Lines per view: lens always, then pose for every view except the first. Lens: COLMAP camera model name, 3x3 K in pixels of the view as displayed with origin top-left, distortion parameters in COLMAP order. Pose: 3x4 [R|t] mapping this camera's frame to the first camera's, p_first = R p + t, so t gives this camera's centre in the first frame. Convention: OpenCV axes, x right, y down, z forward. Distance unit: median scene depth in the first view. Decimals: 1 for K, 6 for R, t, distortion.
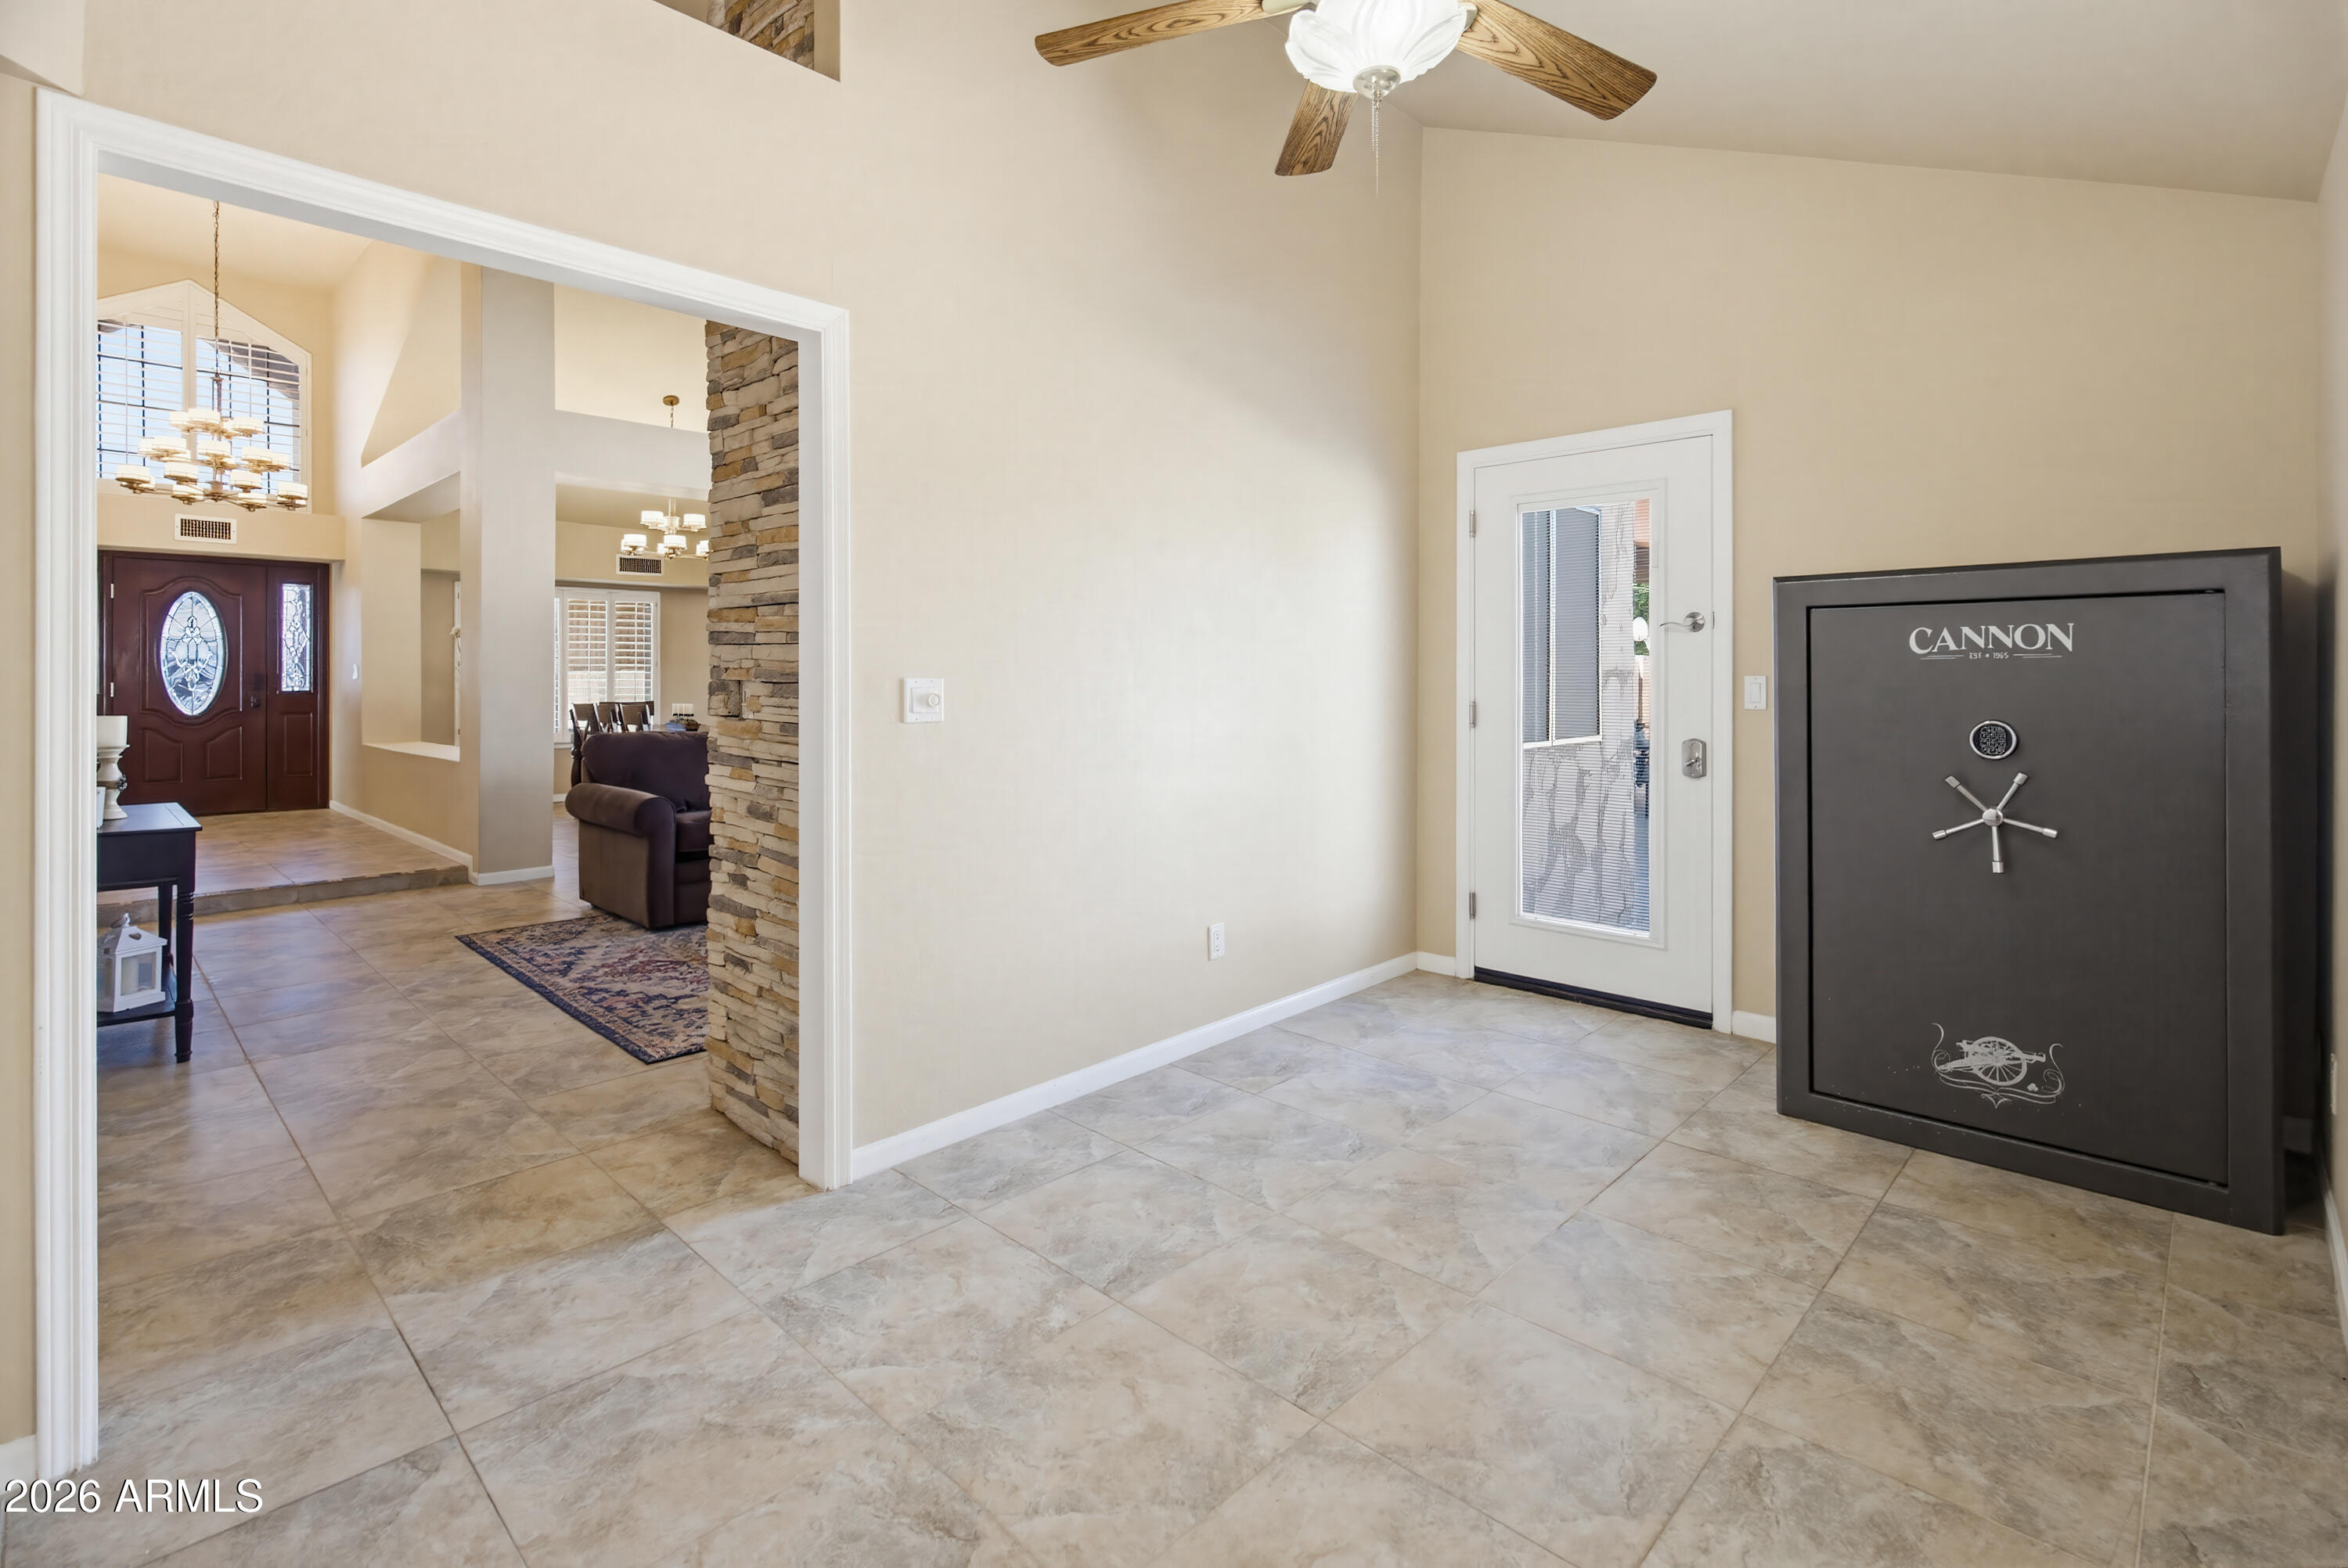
lens RADIAL K [[1098.7, 0, 1185.6], [0, 1098.7, 684.9], [0, 0, 1]] dist [-0.005221, 0.002319]
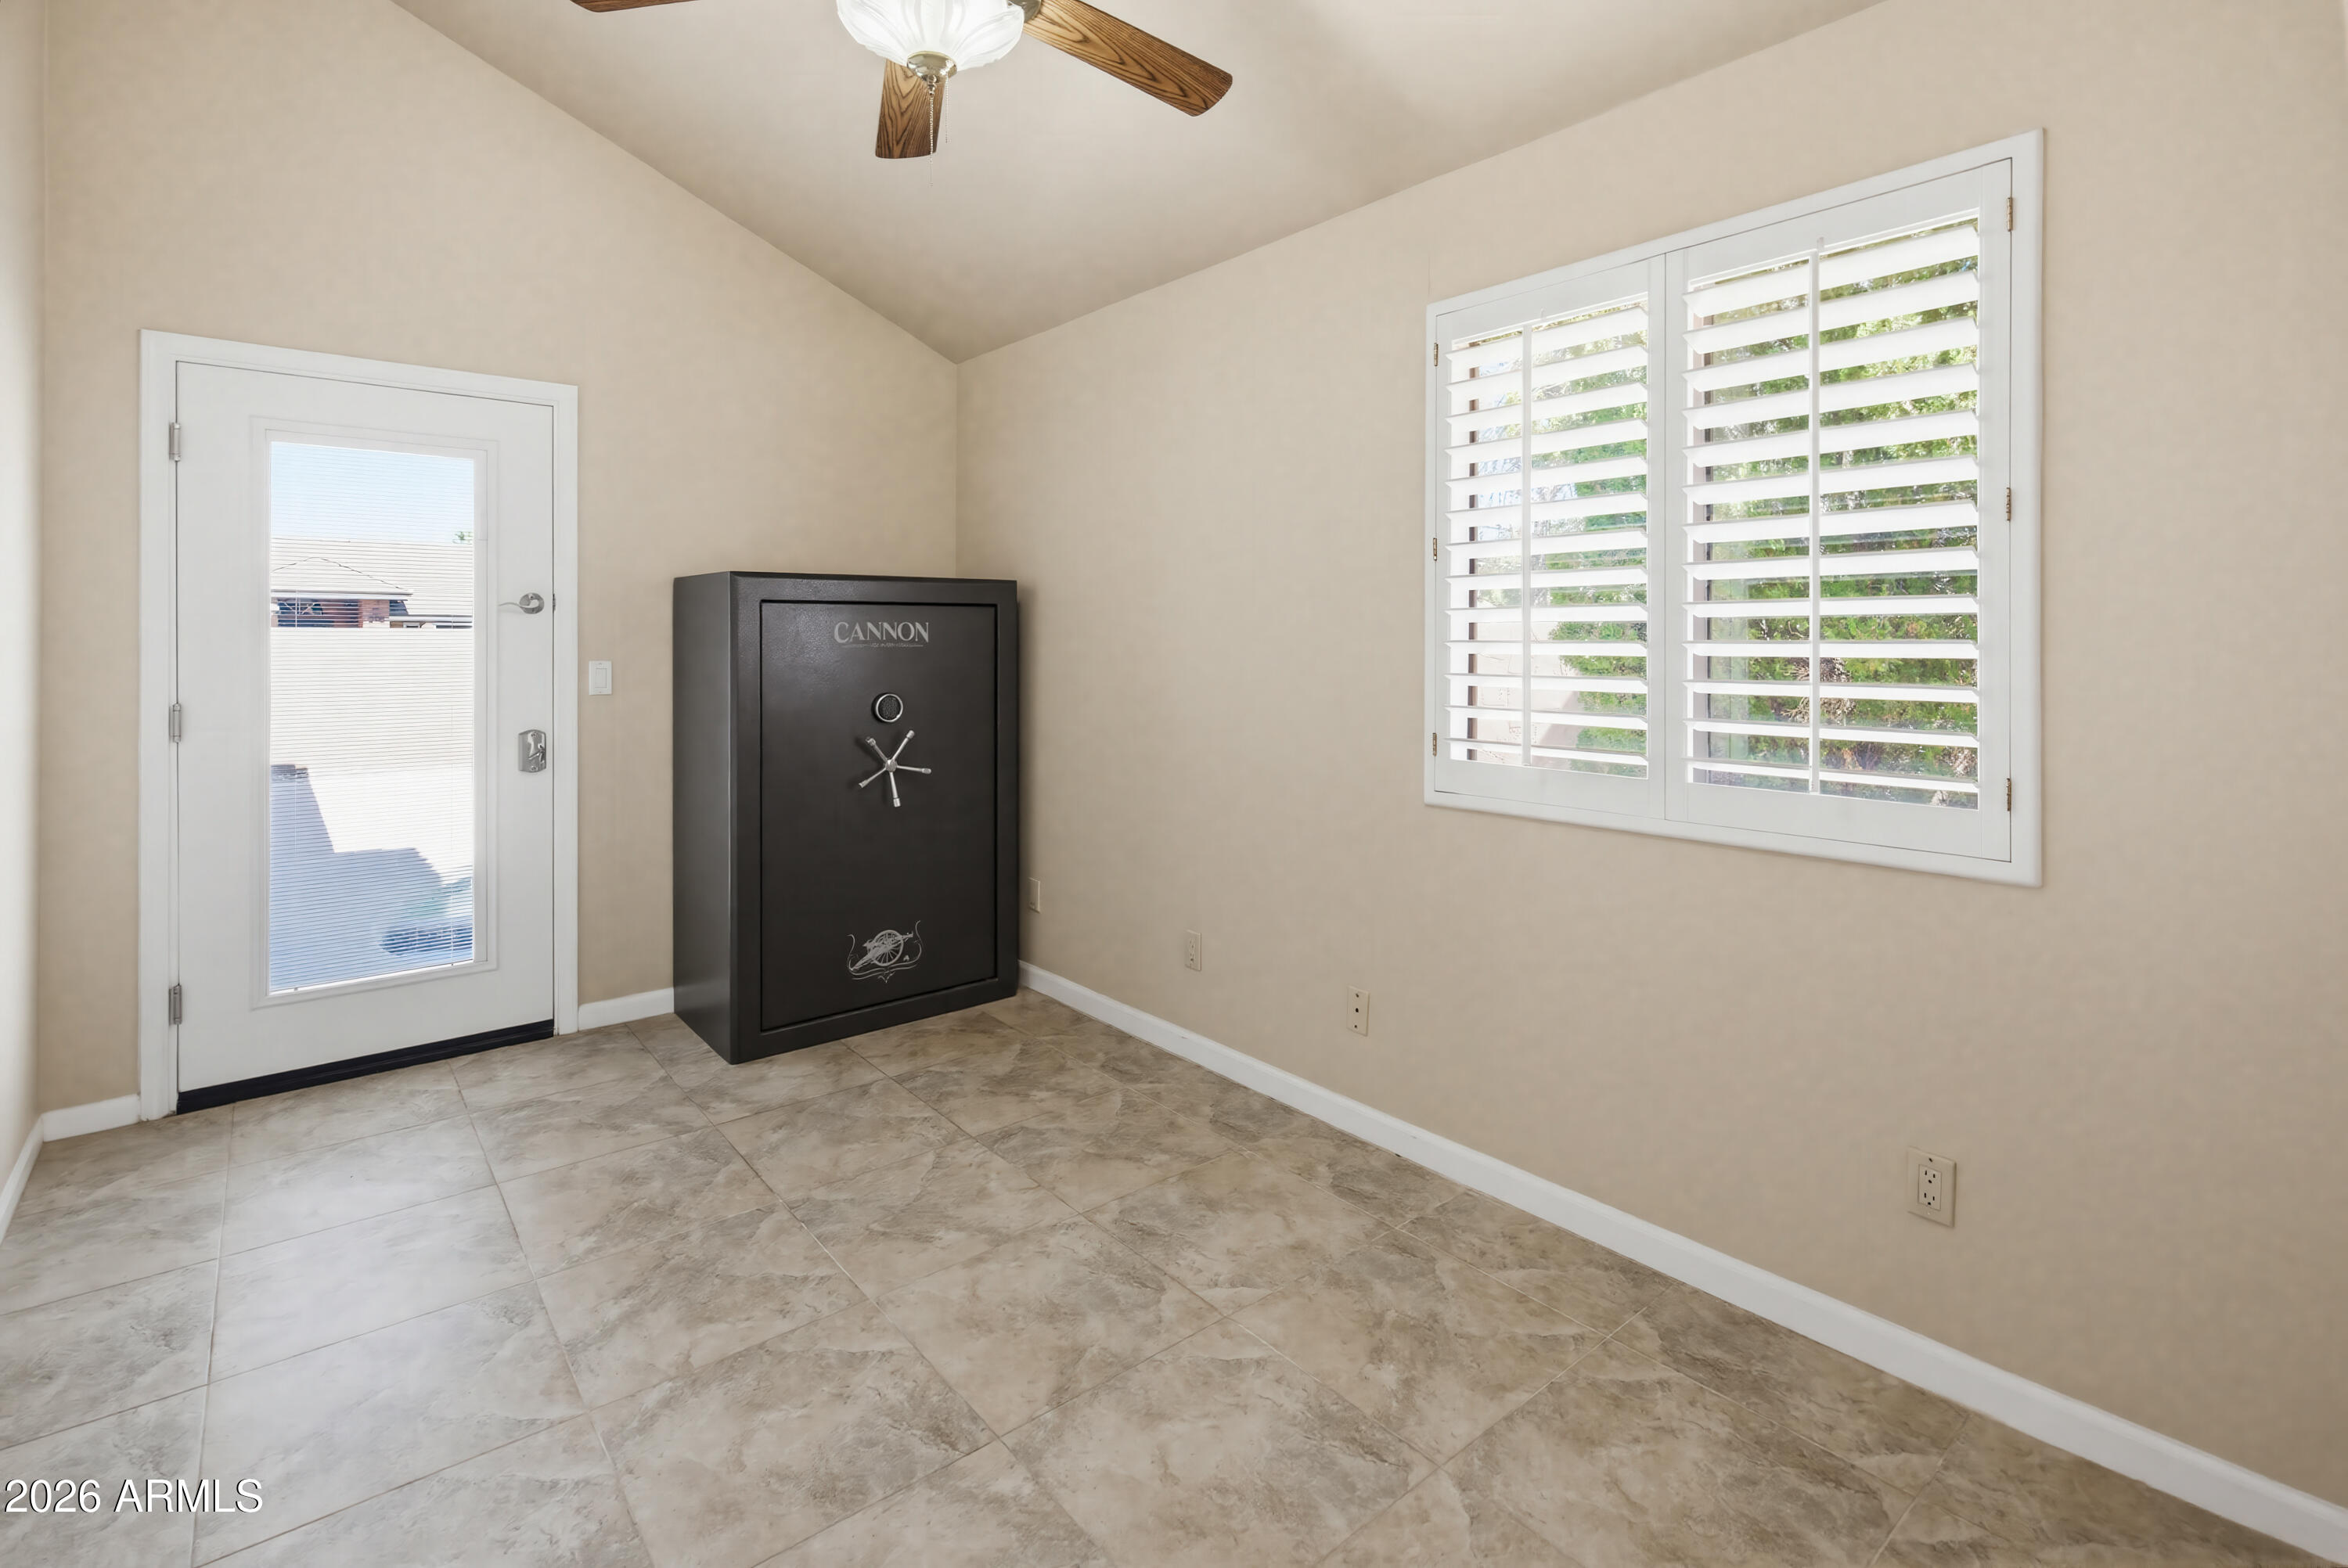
lens RADIAL K [[1098.7, 0, 1202.4], [0, 1098.7, 653.8], [0, 0, 1]] dist [-0.005221, 0.002319]
pose [[0.109267, -0.012590, 0.993933, -0.551376], [0.011669, 0.999867, 0.011382, -0.026817], [-0.993944, 0.010354, 0.109400, 0.471907]]
